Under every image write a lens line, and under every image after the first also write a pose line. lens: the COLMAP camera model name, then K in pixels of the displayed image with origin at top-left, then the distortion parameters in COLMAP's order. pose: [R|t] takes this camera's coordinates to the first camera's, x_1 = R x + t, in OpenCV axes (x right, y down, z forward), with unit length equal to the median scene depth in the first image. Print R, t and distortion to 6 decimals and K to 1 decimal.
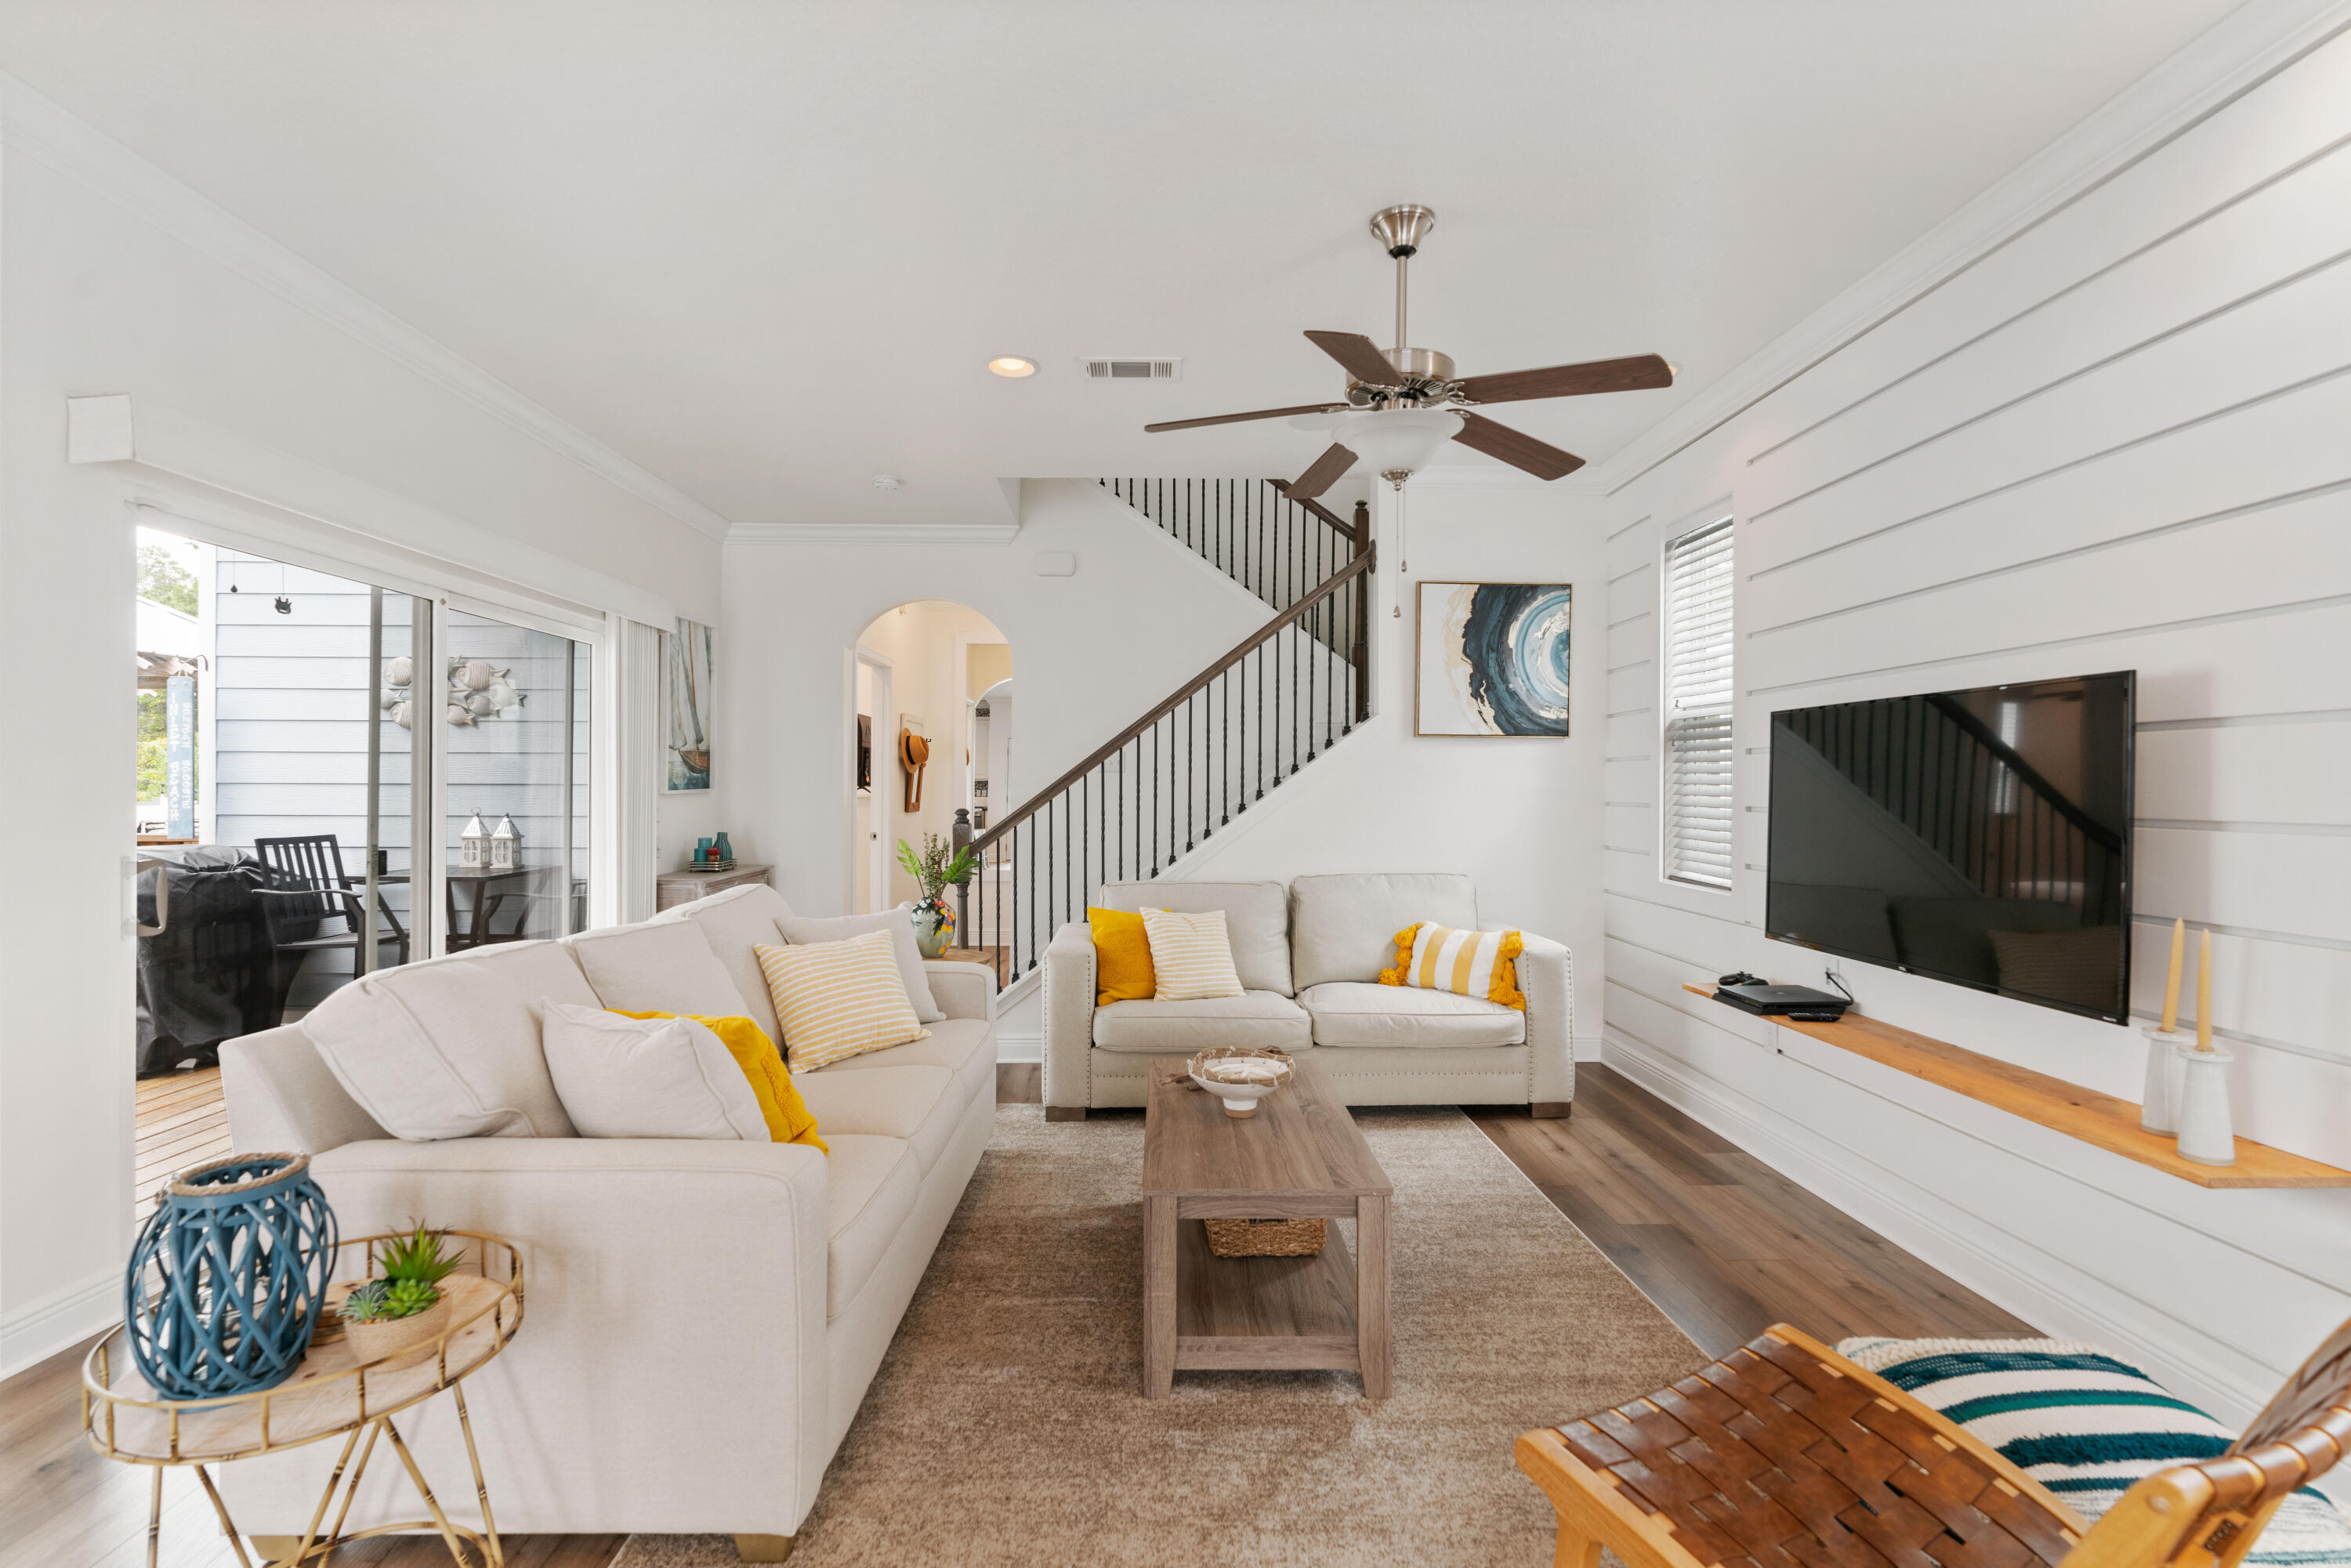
lens RADIAL K [[1073.8, 0, 1164.6], [0, 1073.8, 788.0], [0, 0, 1]] dist [-0.007500, 0.003721]
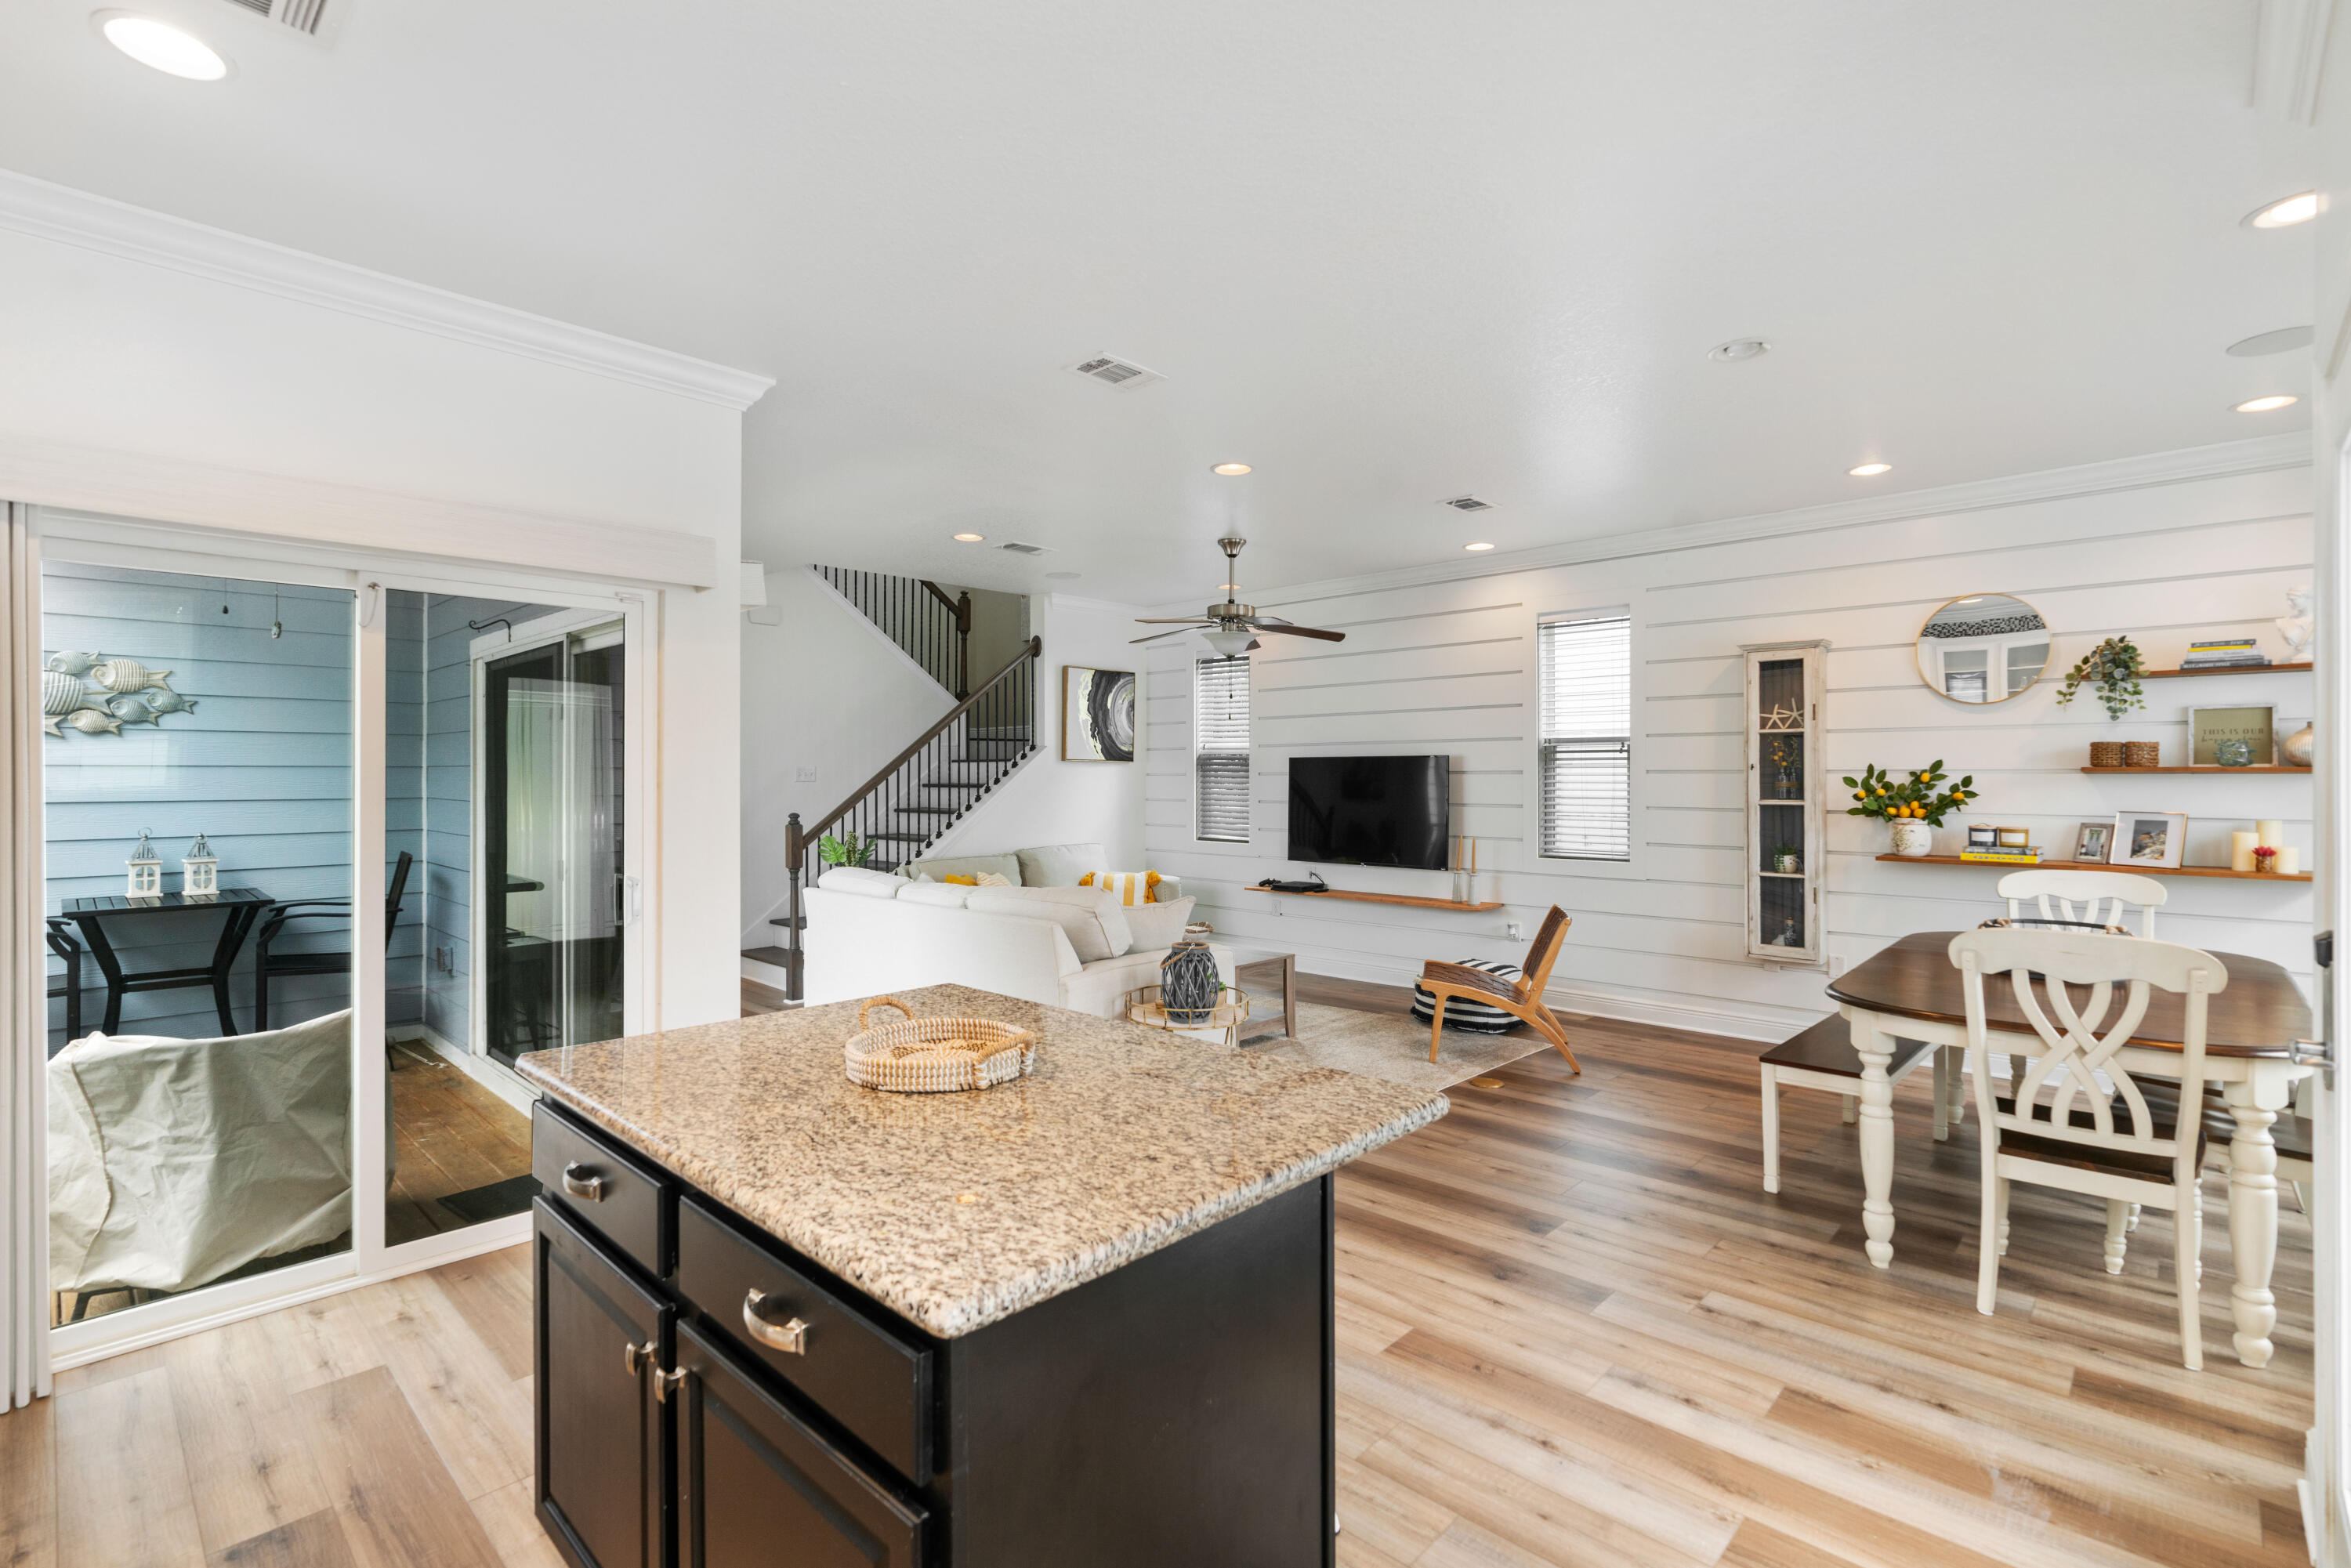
lens RADIAL K [[1073.8, 0, 1190.9], [0, 1073.8, 779.7], [0, 0, 1]] dist [-0.007500, 0.003721]
pose [[0.700086, -0.005922, 0.714034, -0.935970], [0.004525, 0.999982, 0.003857, -0.028493], [-0.714044, 0.000531, 0.700100, -0.326163]]
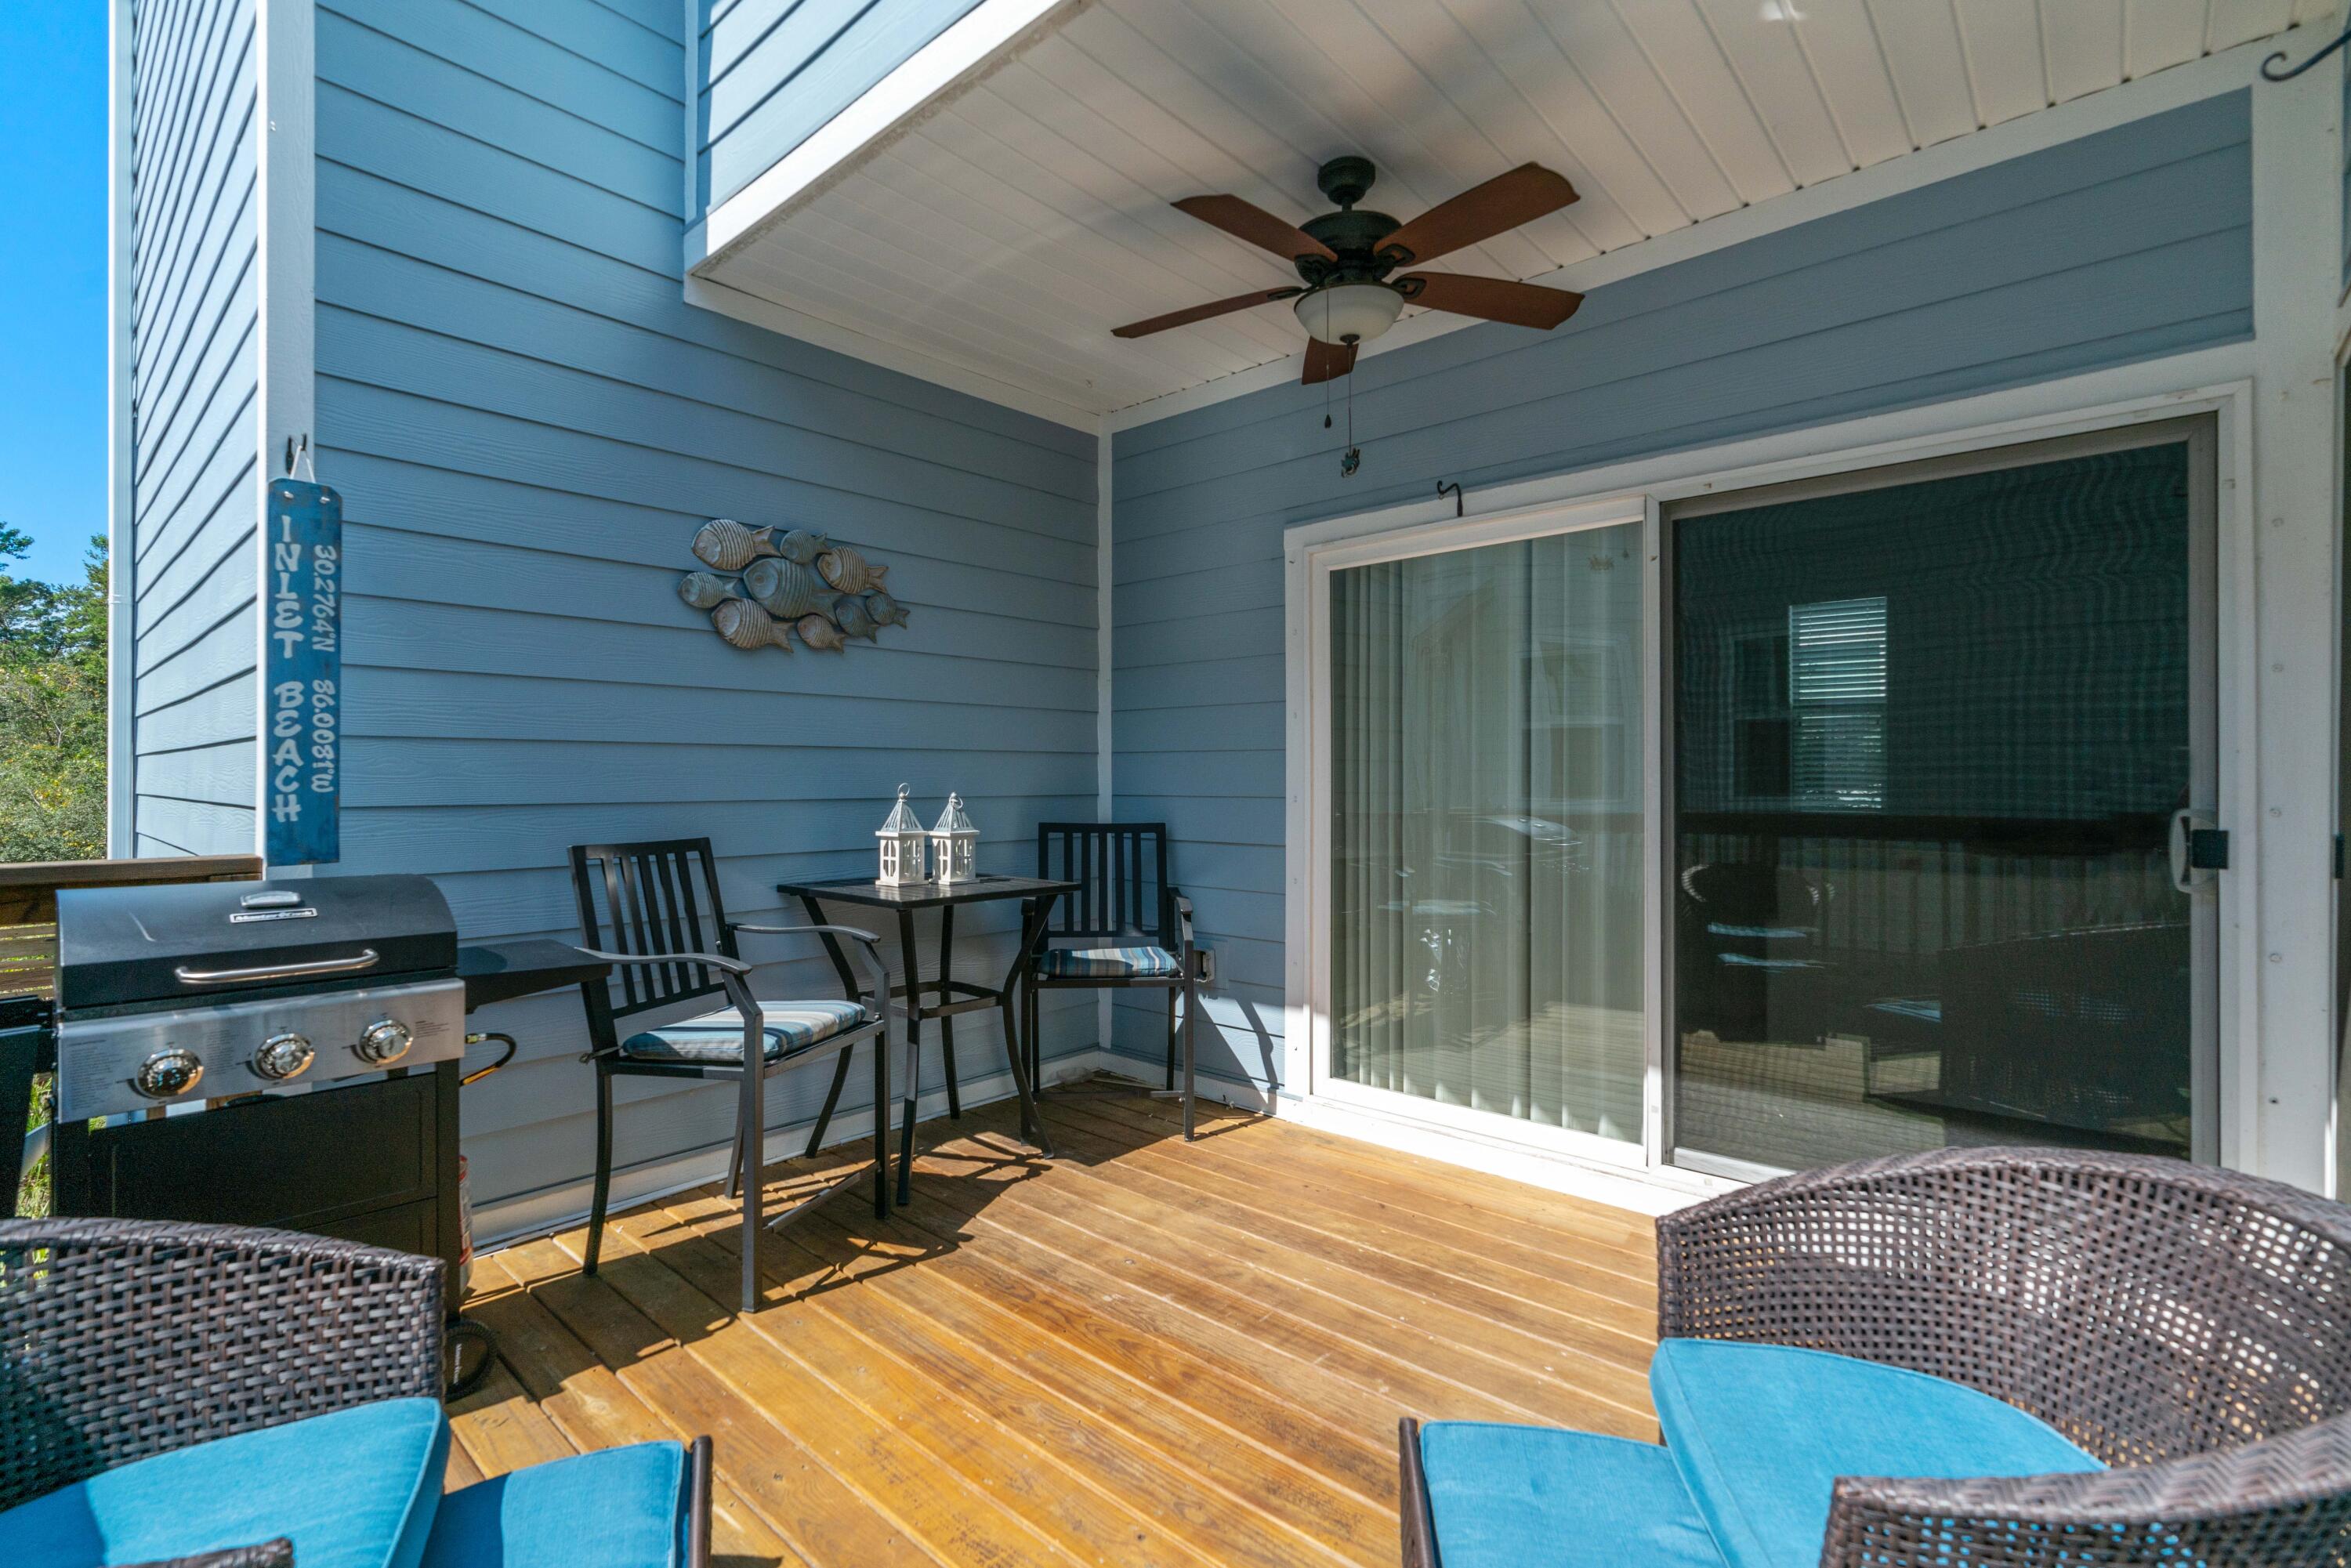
lens RADIAL K [[1073.8, 0, 1198.1], [0, 1073.8, 781.0], [0, 0, 1]] dist [-0.007500, 0.003721]
pose [[0.674528, -0.006747, 0.738218, -1.367941], [0.009014, 0.999959, 0.000902, 0.023589], [-0.738194, 0.006046, 0.674561, 0.629024]]
